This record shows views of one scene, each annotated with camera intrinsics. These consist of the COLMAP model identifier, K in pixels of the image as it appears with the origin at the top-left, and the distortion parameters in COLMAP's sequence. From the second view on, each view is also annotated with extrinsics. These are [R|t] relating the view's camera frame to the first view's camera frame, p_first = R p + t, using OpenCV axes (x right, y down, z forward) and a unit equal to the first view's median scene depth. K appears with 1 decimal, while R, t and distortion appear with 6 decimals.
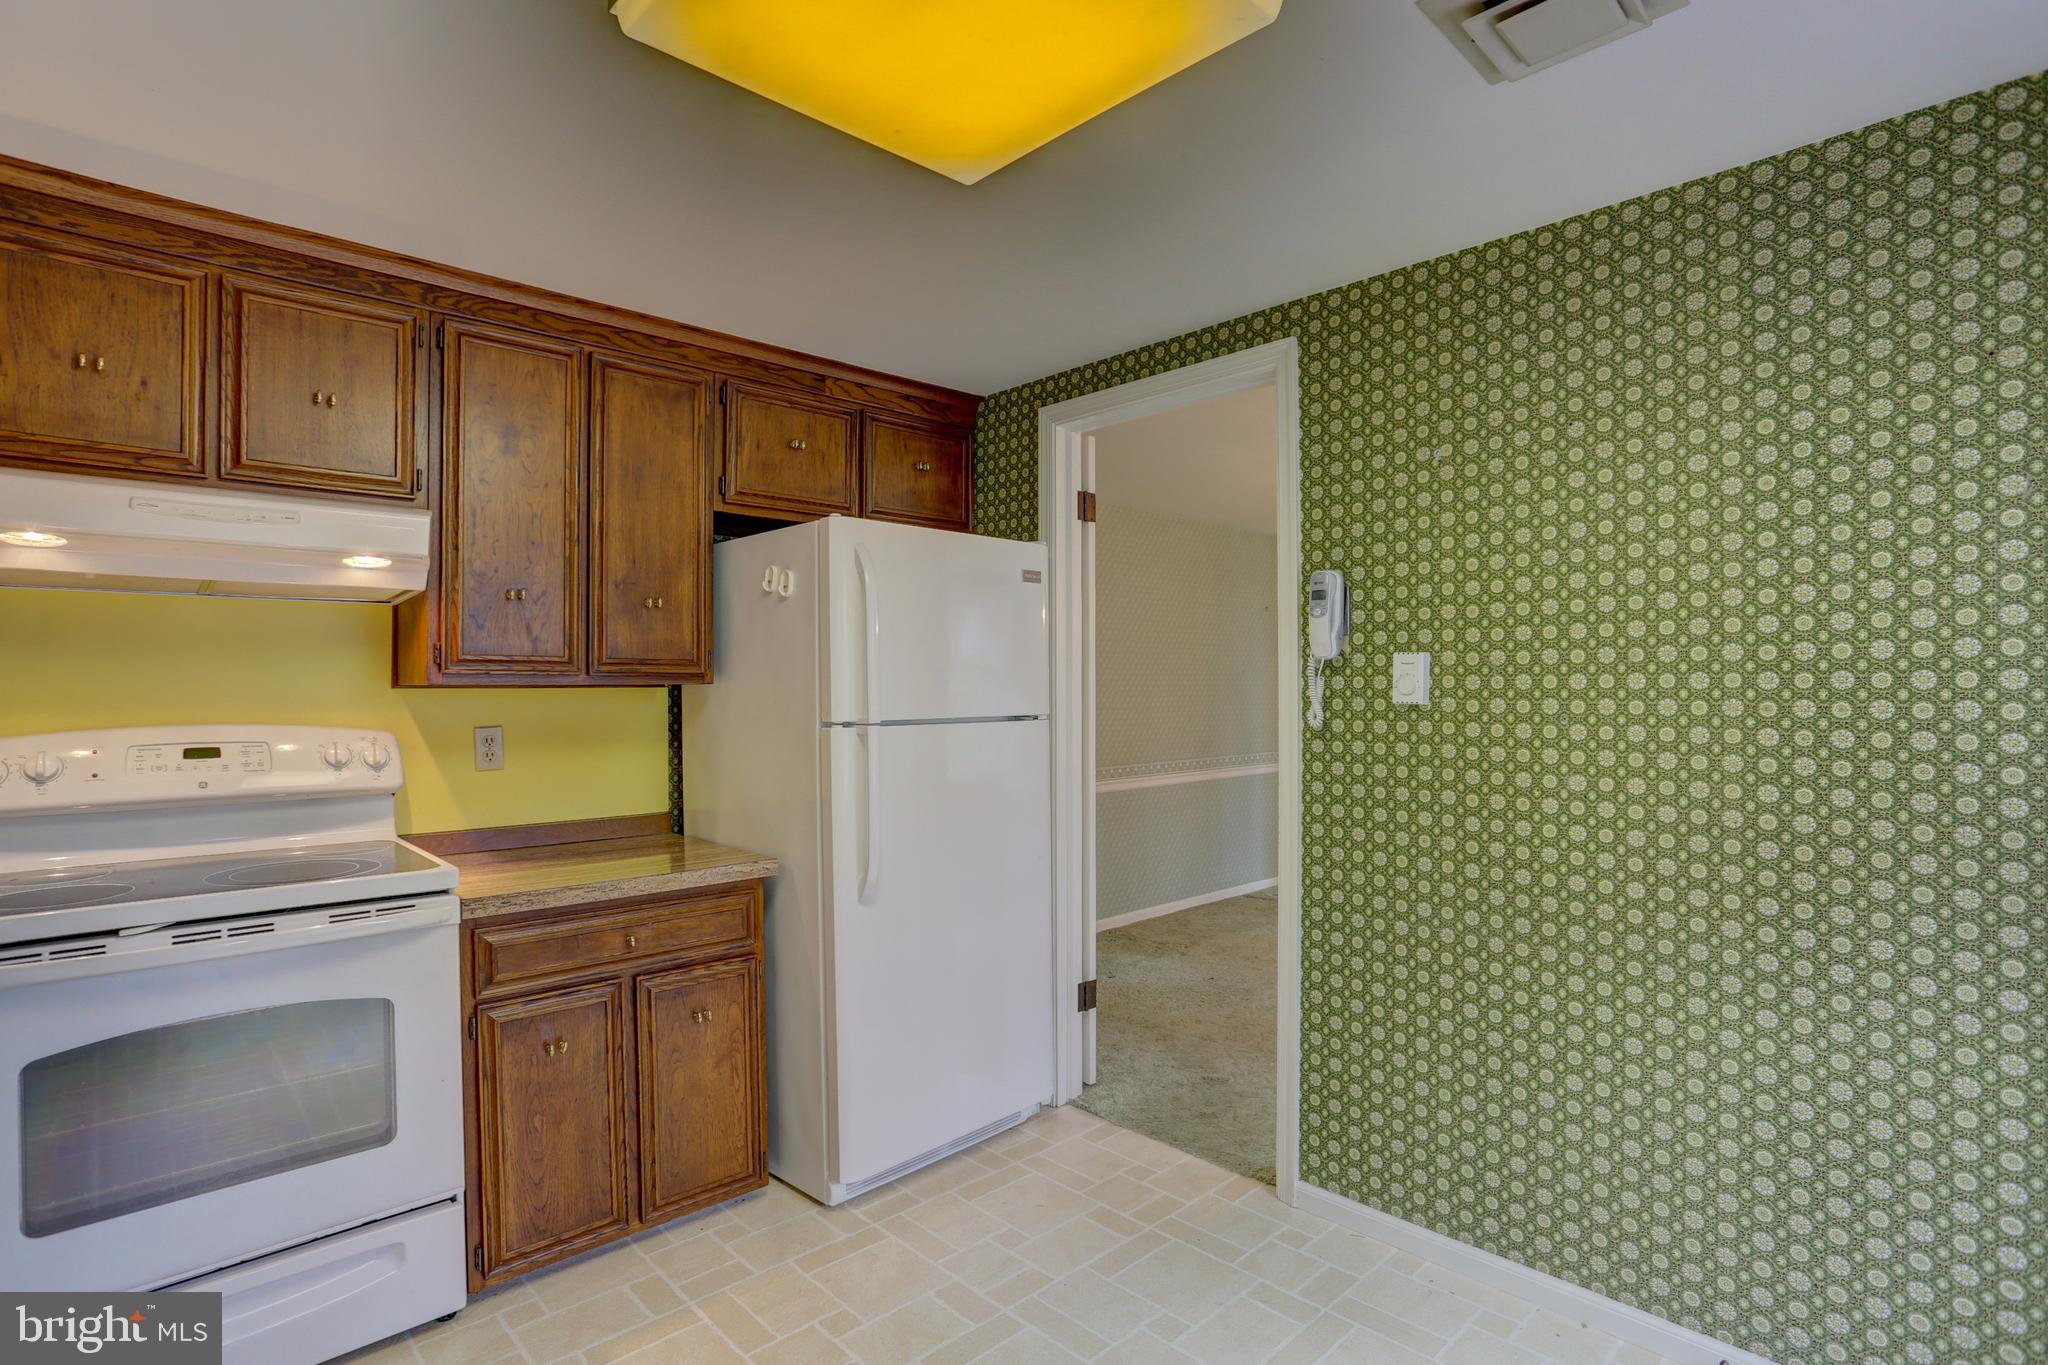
lens RADIAL K [[1021.0, 0, 1035.2], [0, 1021.0, 680.5], [0, 0, 1]] dist [-0.081600, 0.037759]
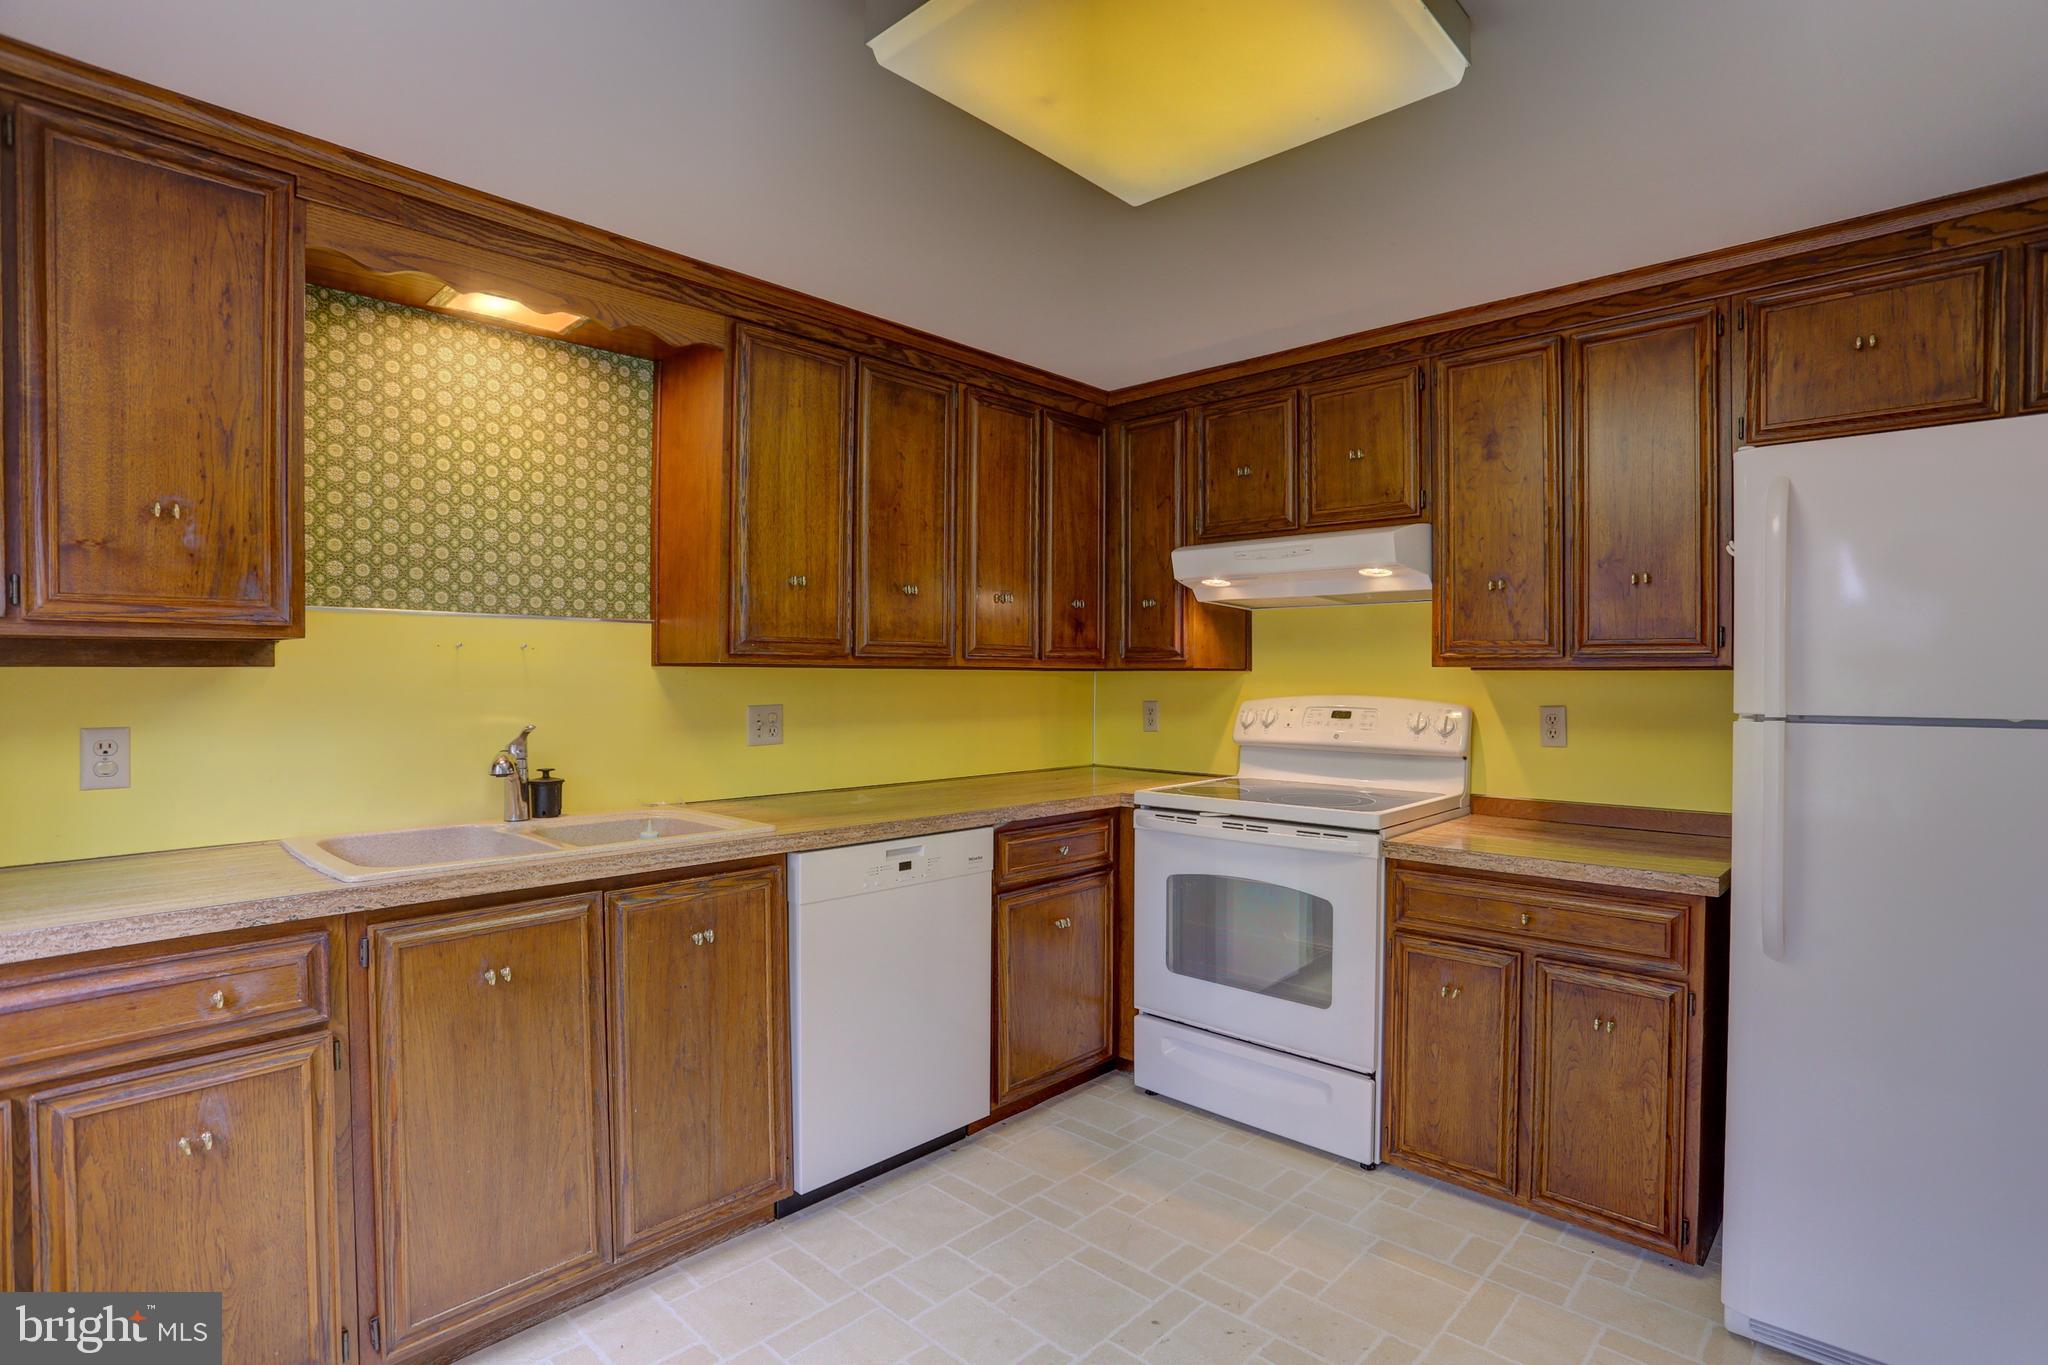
lens RADIAL K [[1015.7, 0, 1029.8], [0, 1015.7, 689.1], [0, 0, 1]] dist [-0.080738, 0.038359]
pose [[0.036444, 0.018324, -0.999168, 0.578598], [0.000975, 0.999831, 0.018372, 0.007711], [0.999335, -0.001644, 0.036420, 0.459816]]
